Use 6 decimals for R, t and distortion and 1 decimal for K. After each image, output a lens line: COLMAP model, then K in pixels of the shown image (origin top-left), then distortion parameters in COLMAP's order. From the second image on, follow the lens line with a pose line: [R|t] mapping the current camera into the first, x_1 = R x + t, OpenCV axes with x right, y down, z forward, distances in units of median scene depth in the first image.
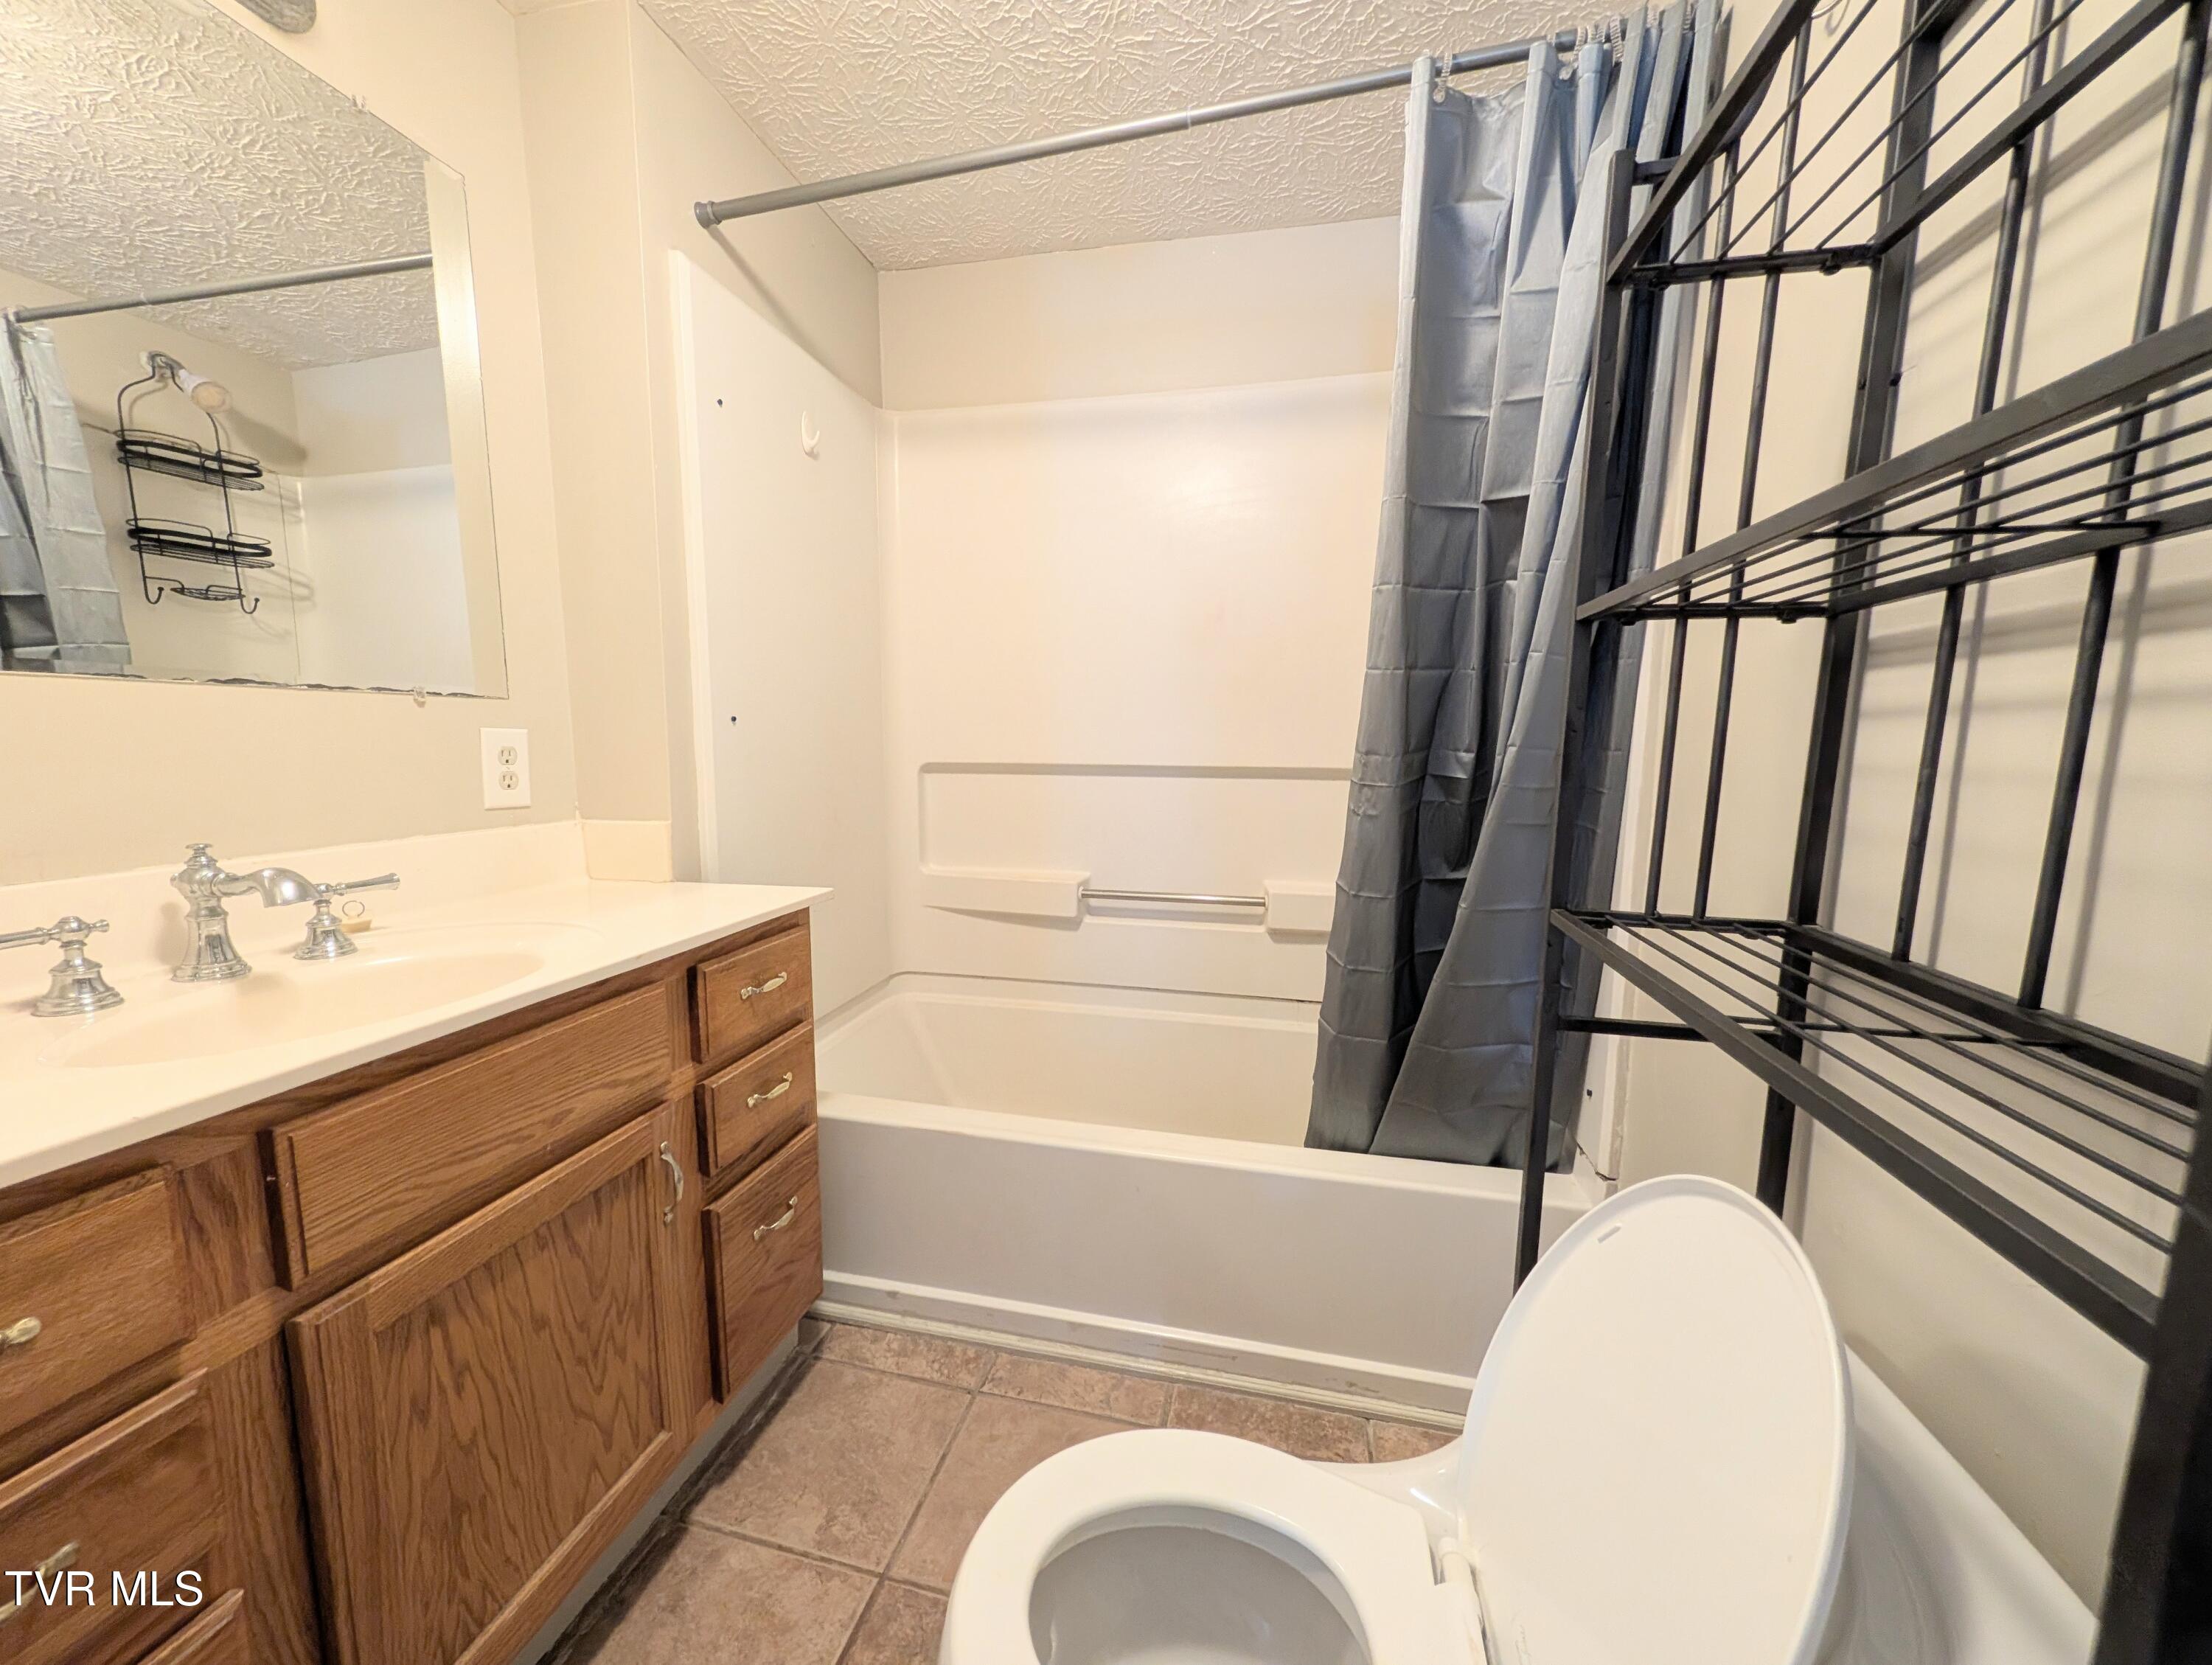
lens RADIAL K [[835.2, 0, 1100.6], [0, 835.2, 831.4], [0, 0, 1]] dist [-0.001162, 0.000082]
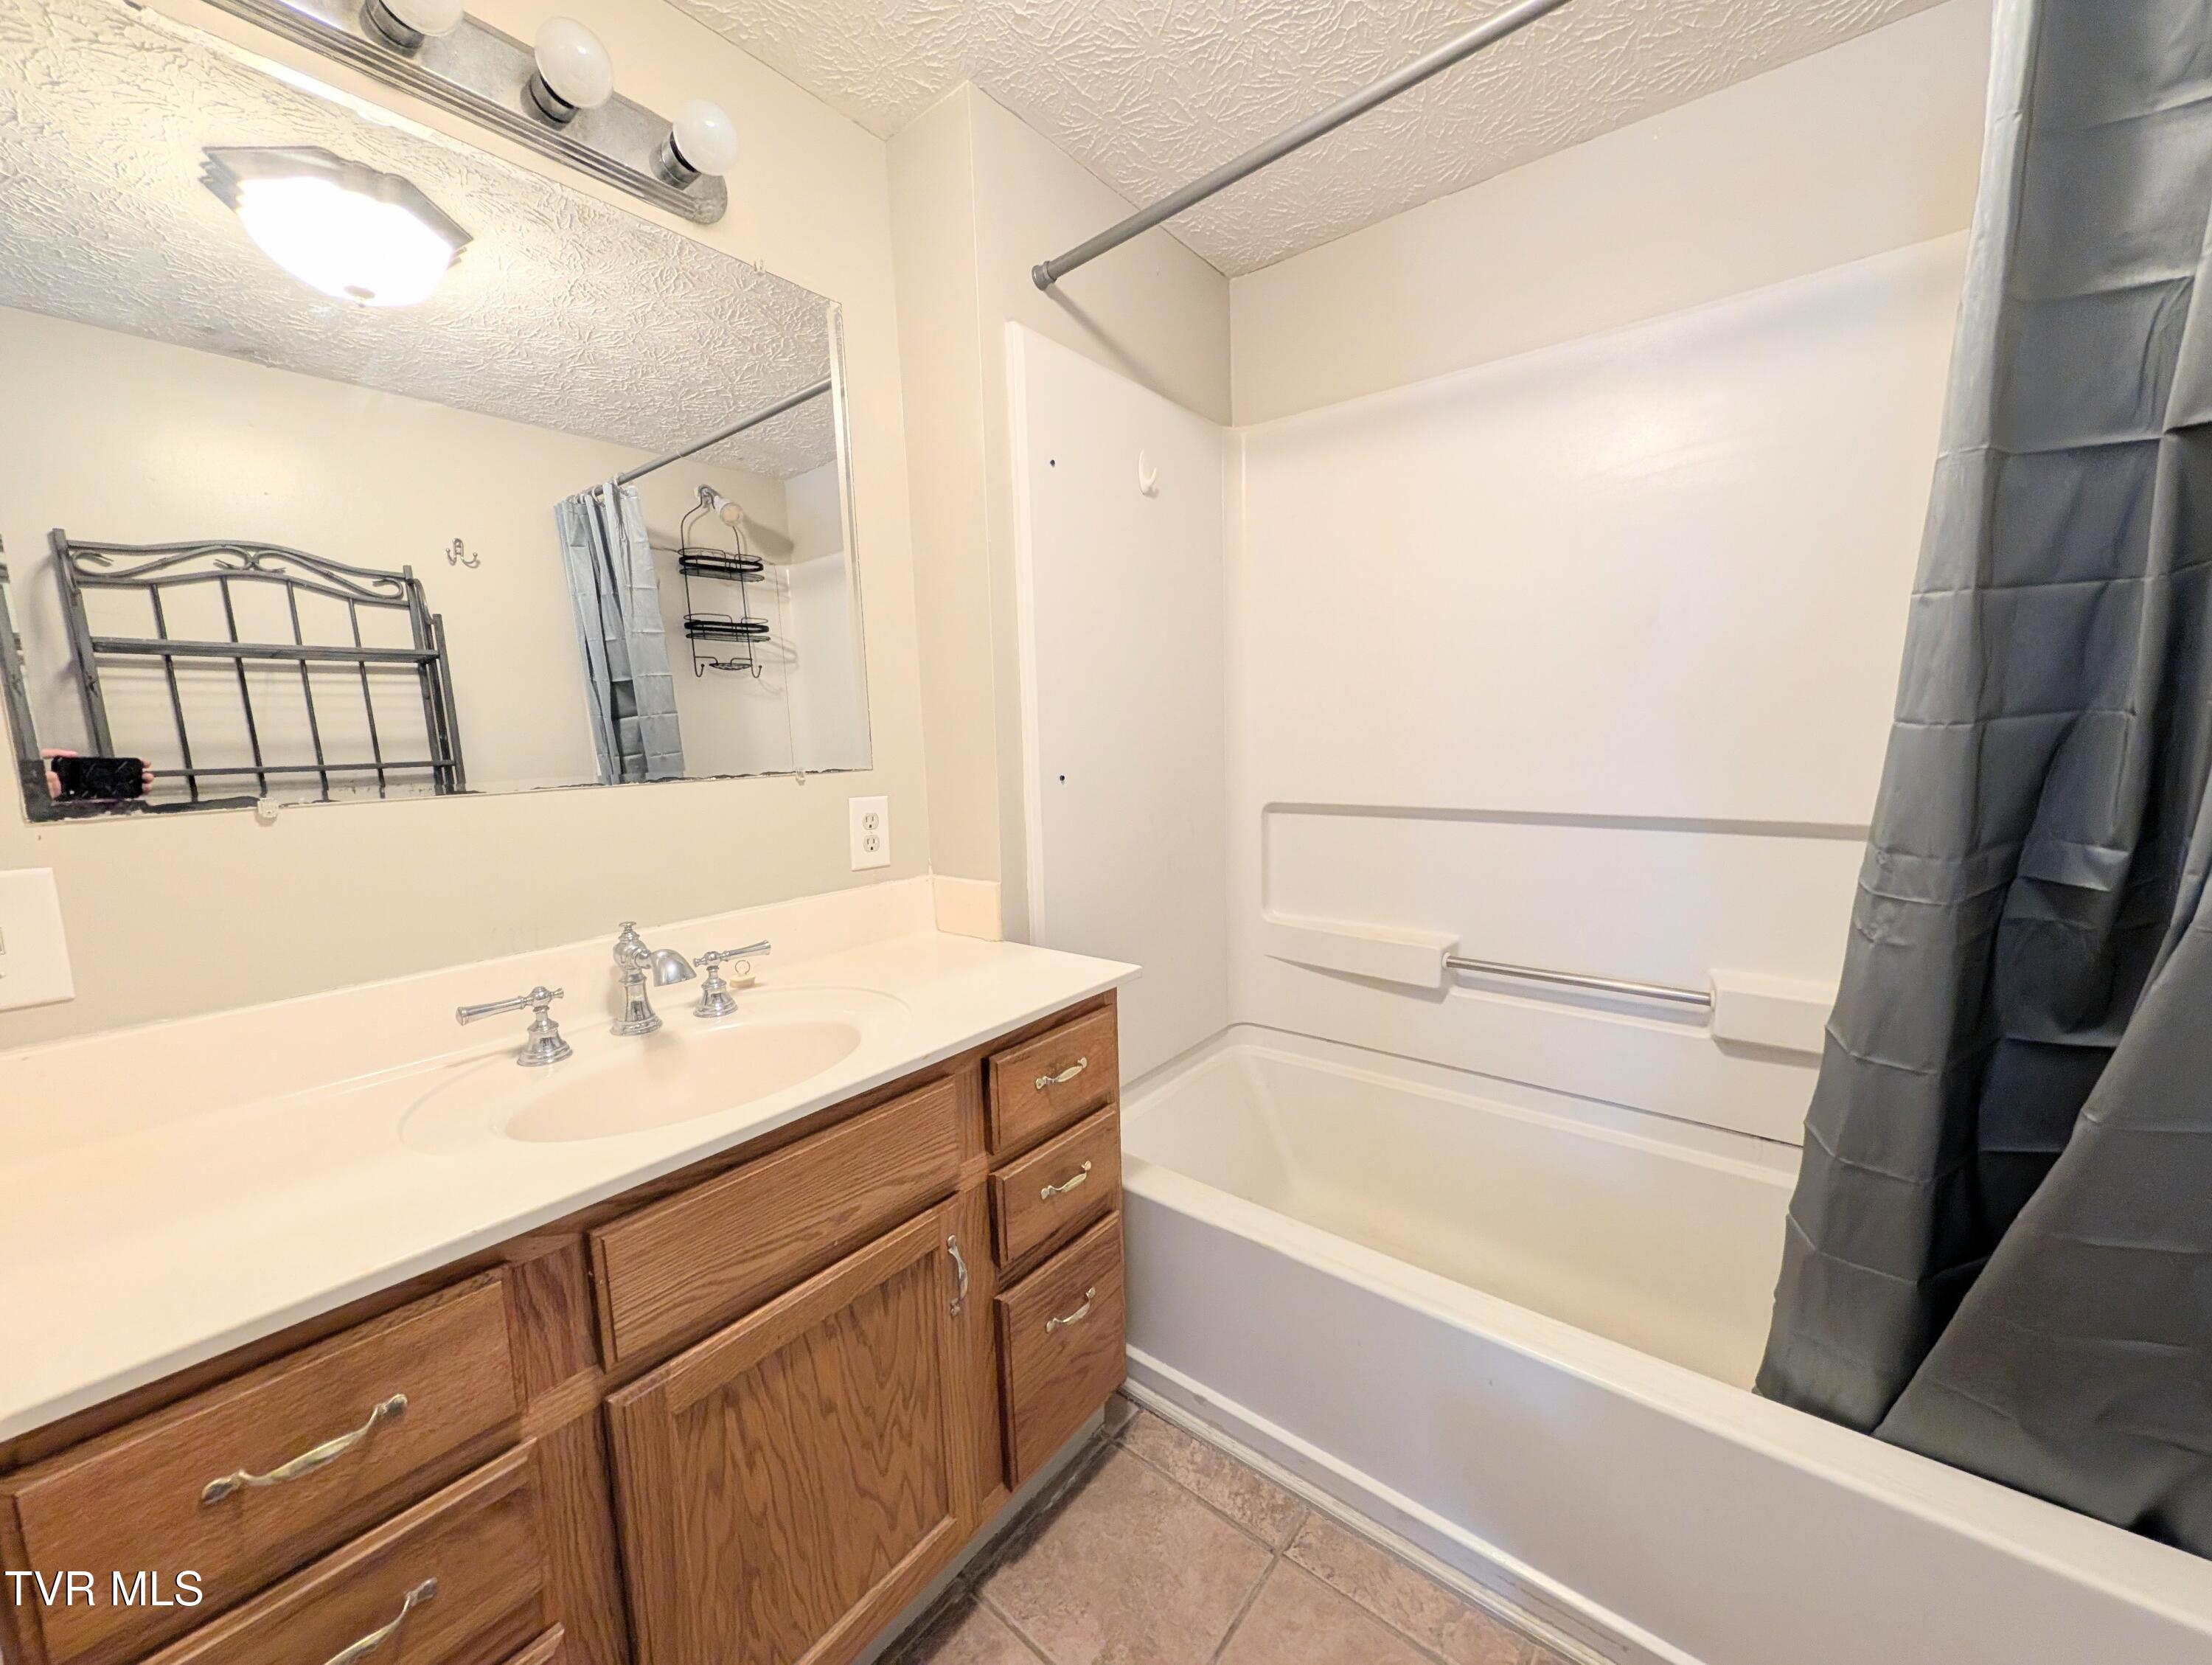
lens RADIAL K [[835.2, 0, 1100.6], [0, 835.2, 831.4], [0, 0, 1]] dist [-0.001162, 0.000082]
pose [[0.896558, 0.025777, -0.442175, 0.056258], [-0.019476, 0.999634, 0.018786, -0.111267], [0.442497, -0.008231, 0.896732, 0.151142]]
